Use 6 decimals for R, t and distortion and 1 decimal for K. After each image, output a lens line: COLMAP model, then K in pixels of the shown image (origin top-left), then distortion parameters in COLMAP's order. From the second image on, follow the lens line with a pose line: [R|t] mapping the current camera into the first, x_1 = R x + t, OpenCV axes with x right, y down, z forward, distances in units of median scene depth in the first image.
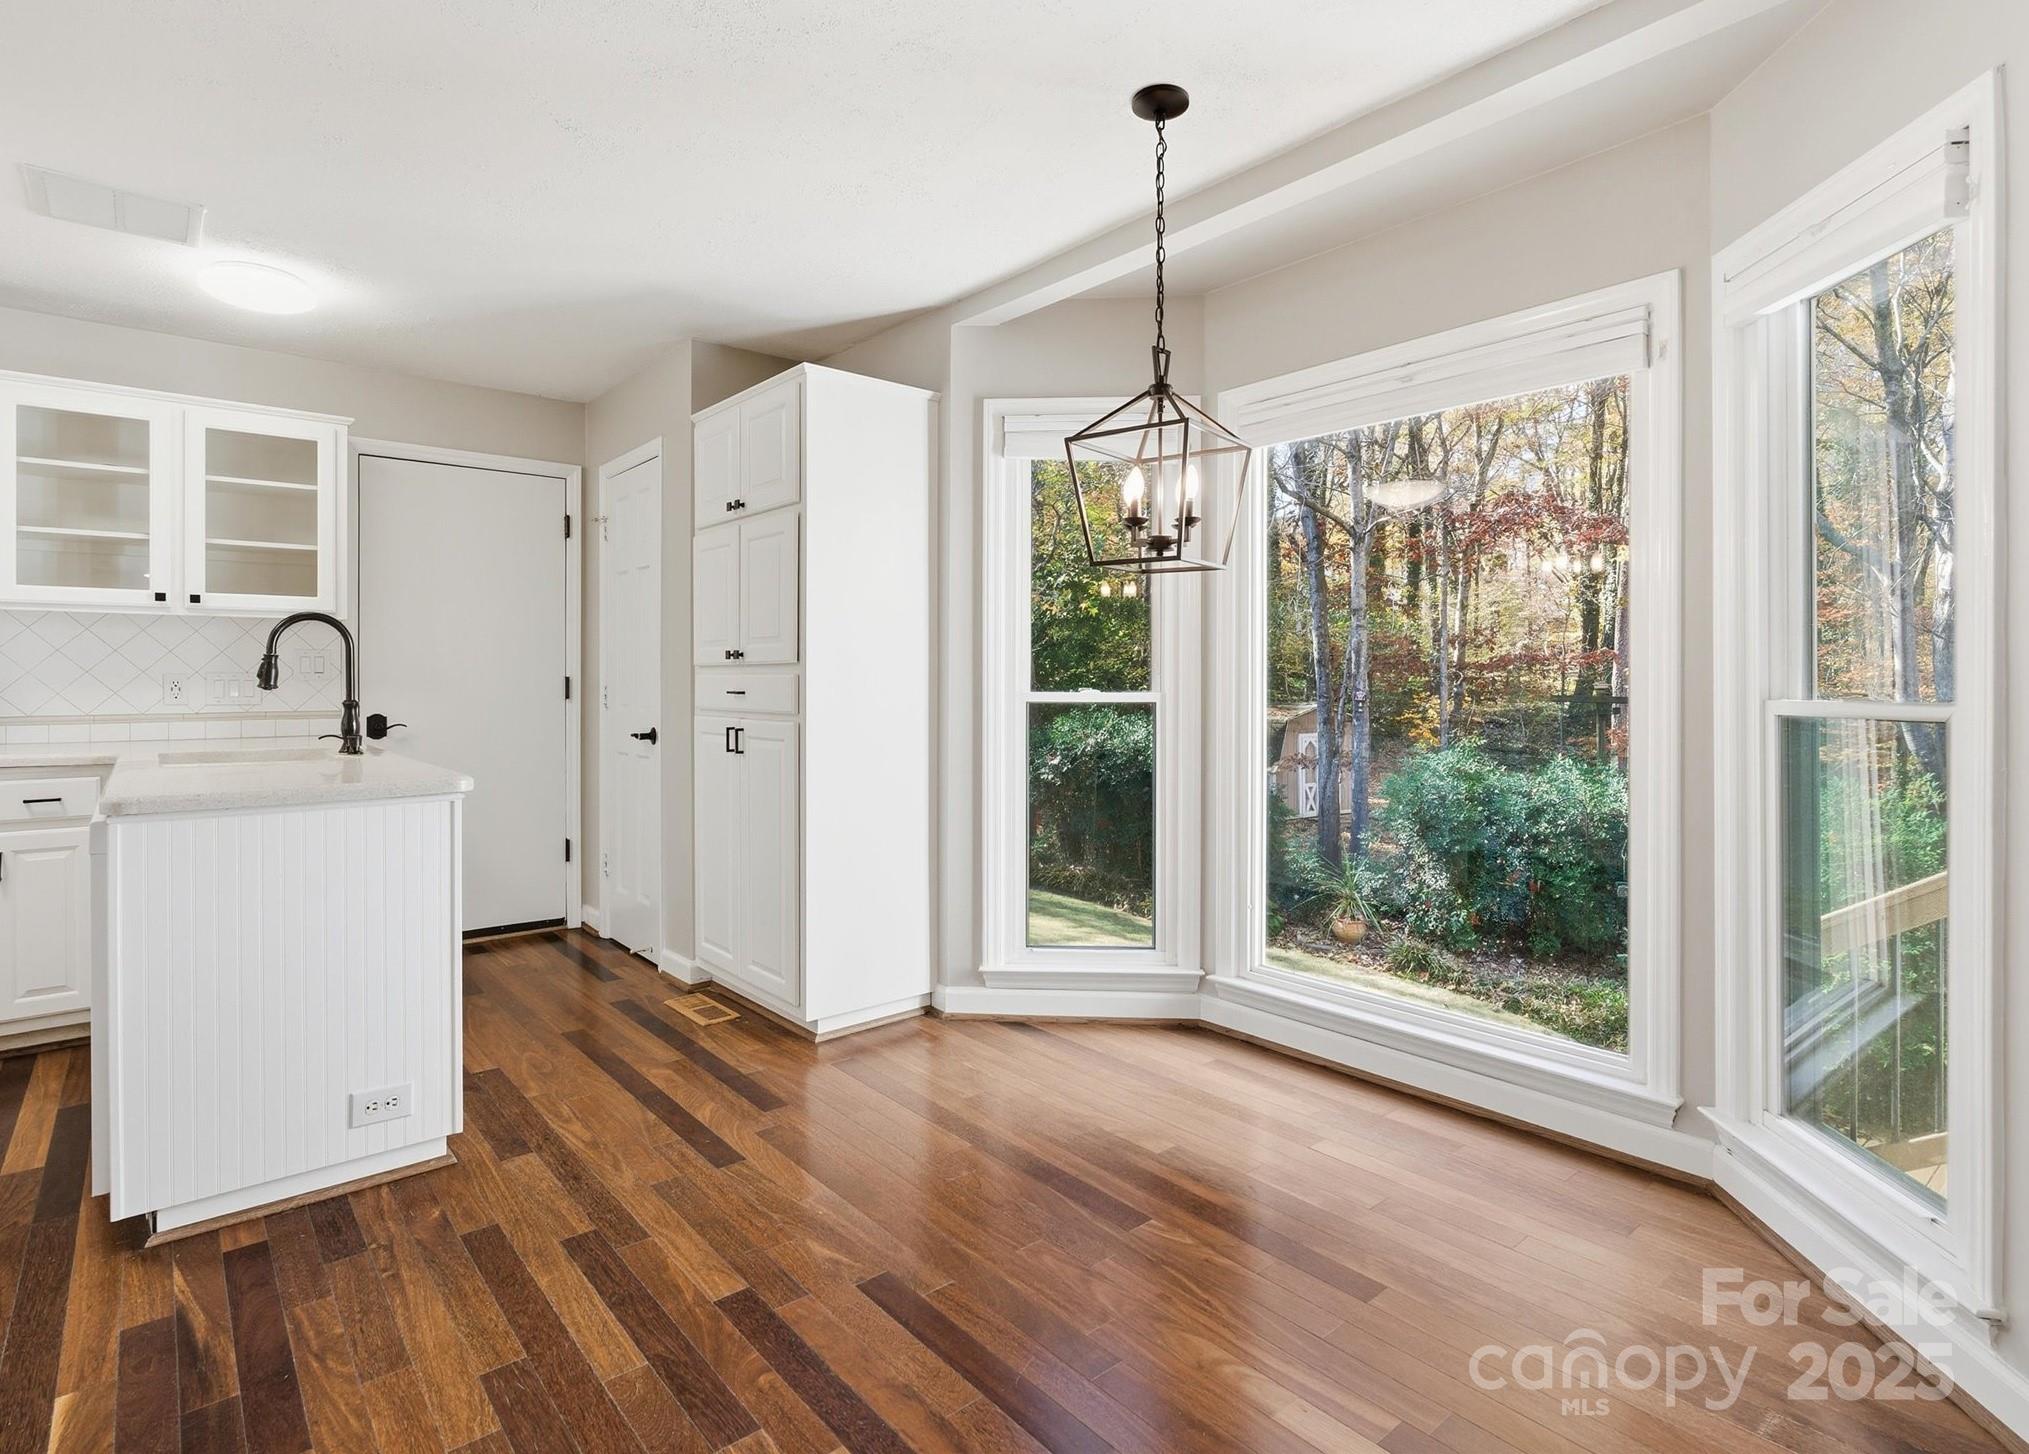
lens RADIAL K [[1333.2, 0, 1014.0], [0, 1333.2, 668.9], [0, 0, 1]] dist [-0.036729, 0.030780]
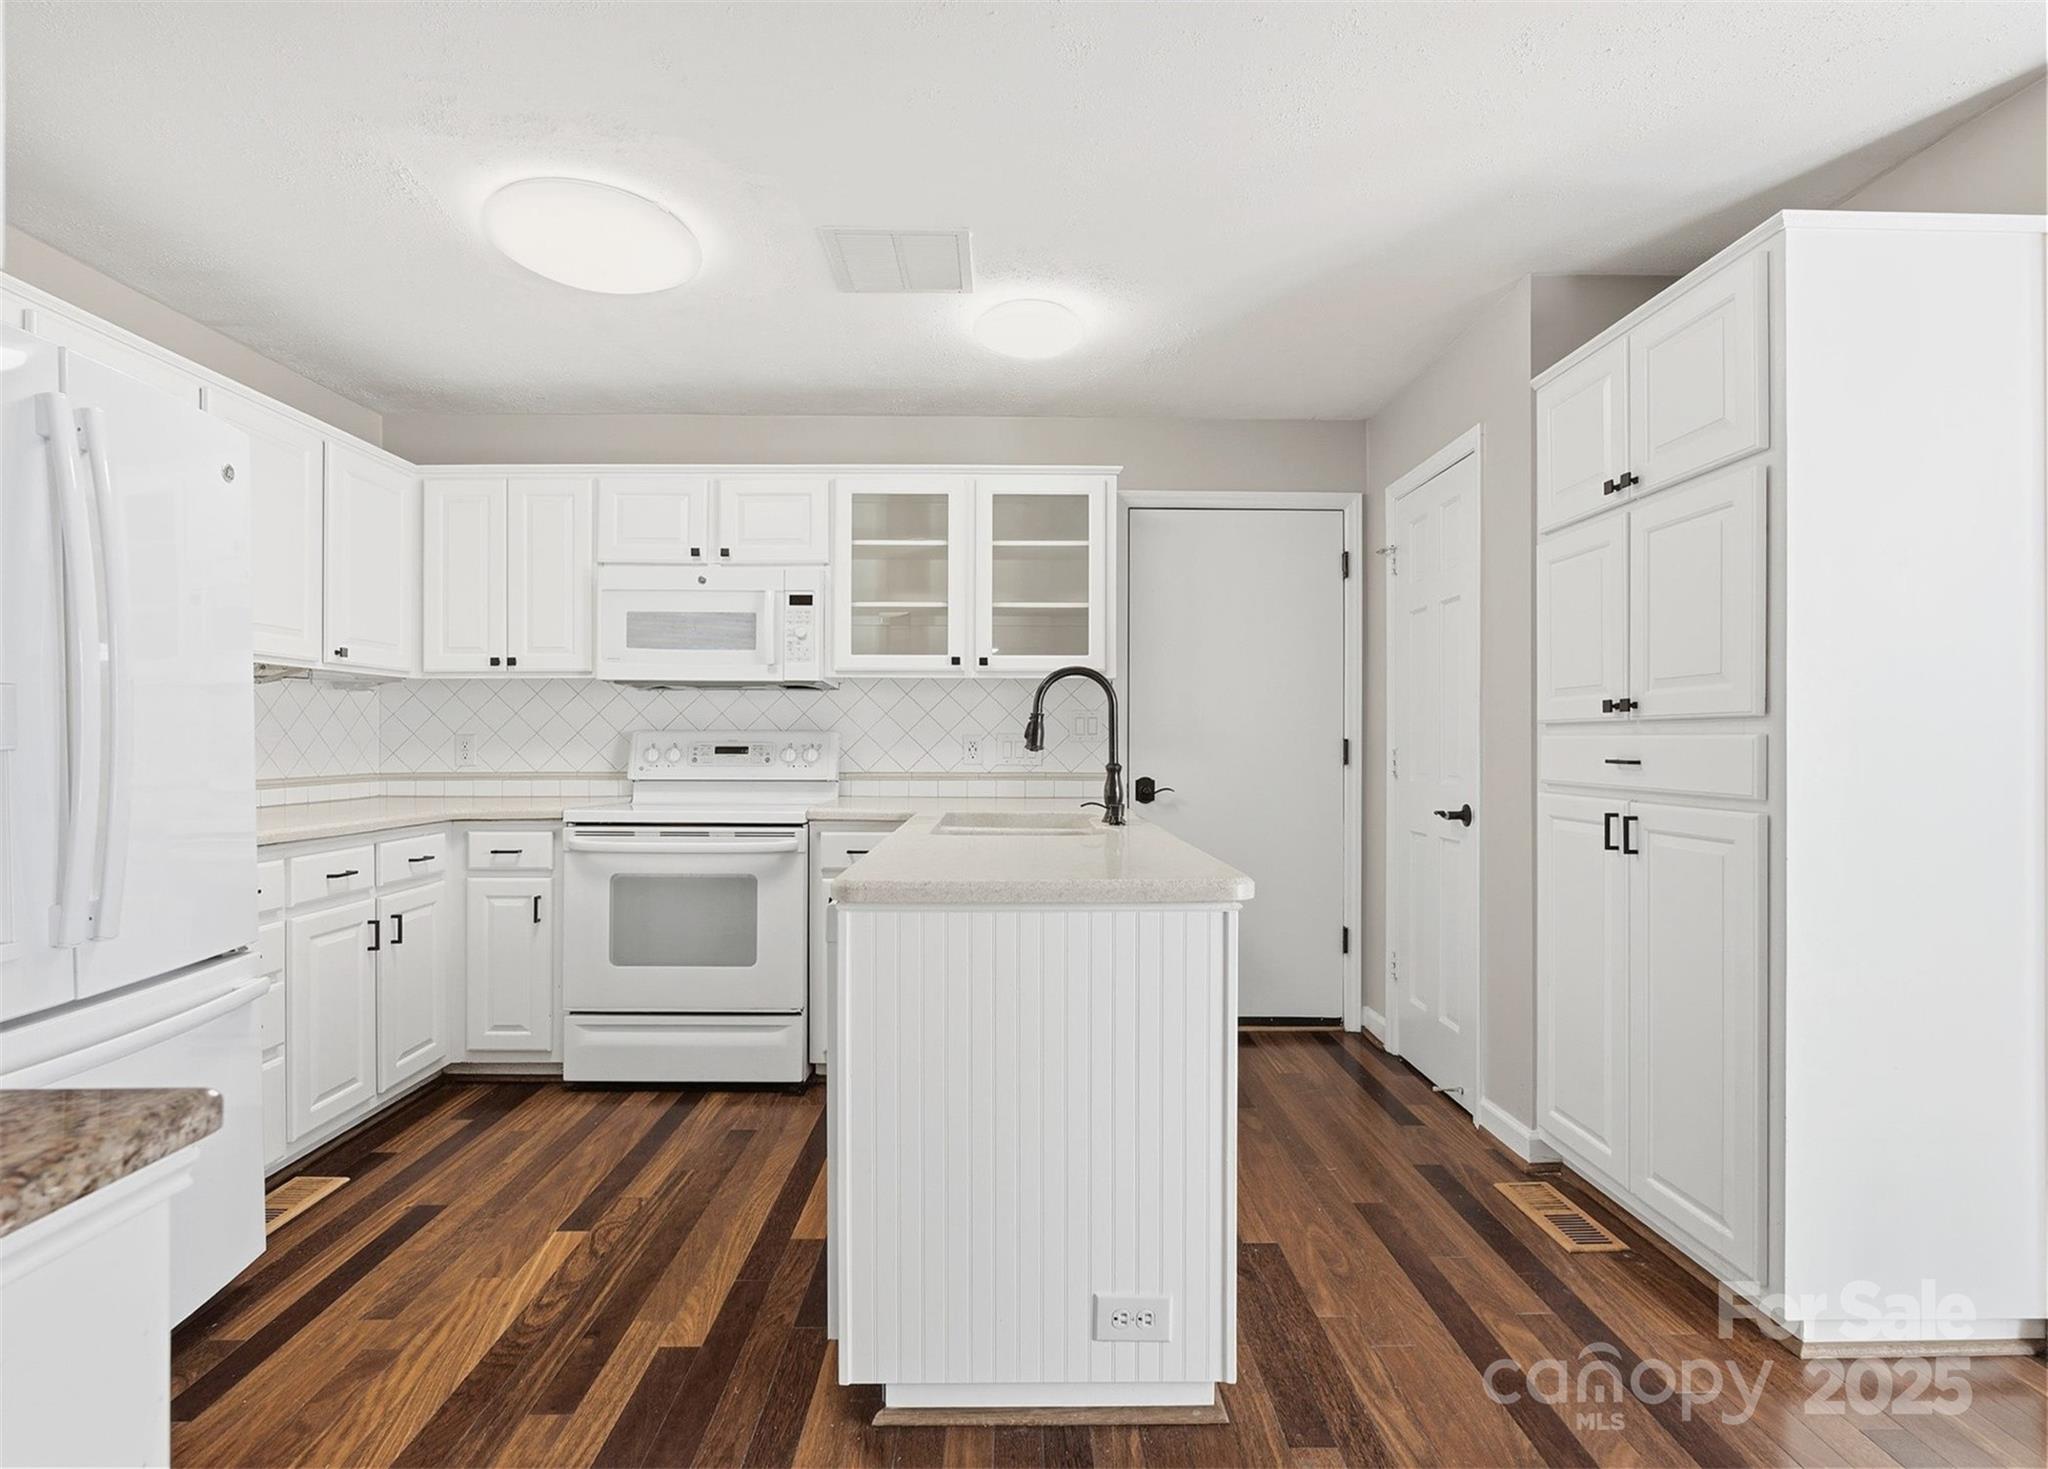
lens RADIAL K [[1155.1, 0, 1024.0], [0, 1155.1, 734.5], [0, 0, 1]] dist [-0.000130, 0.000145]
pose [[0.845374, 0.002124, -0.534170, -0.135117], [-0.002365, 0.999997, 0.000233, 0.003918], [0.534169, 0.001066, 0.845377, 0.306522]]
